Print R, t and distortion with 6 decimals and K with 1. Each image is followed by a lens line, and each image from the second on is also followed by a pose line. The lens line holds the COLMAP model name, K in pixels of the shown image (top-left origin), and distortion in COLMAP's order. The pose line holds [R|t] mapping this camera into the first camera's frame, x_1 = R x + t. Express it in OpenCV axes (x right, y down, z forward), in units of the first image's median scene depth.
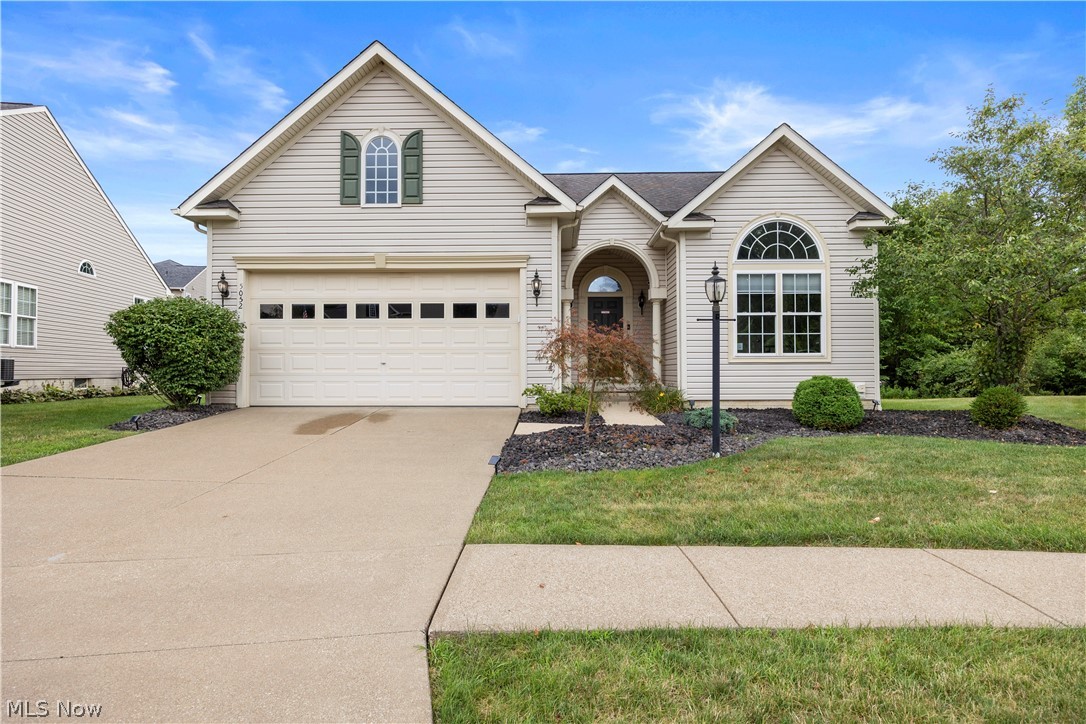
lens RADIAL K [[589.6, 0, 543.3], [0, 589.6, 357.5], [0, 0, 1]] dist [-0.000142, -0.000162]
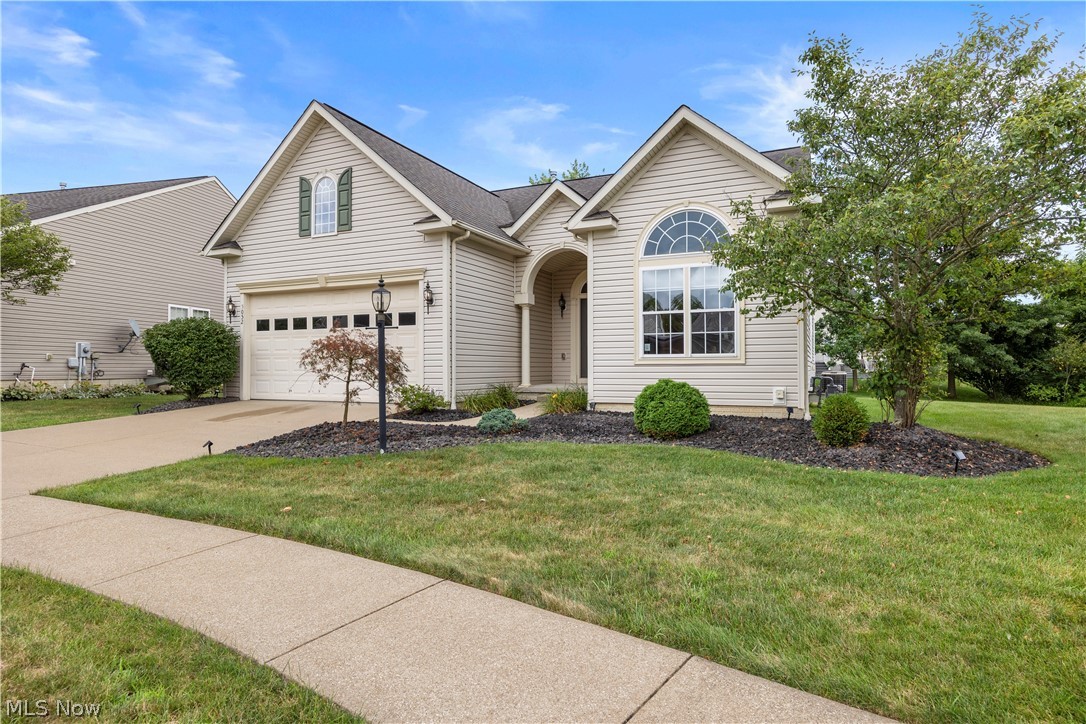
lens RADIAL K [[613.5, 0, 540.4], [0, 613.5, 359.6], [0, 0, 1]] dist [0.000862, -0.000371]
pose [[0.914782, -0.005979, -0.403903, 0.623277], [0.006566, 0.999978, 0.000067, -0.000079], [0.403894, -0.002714, 0.914802, 0.030703]]
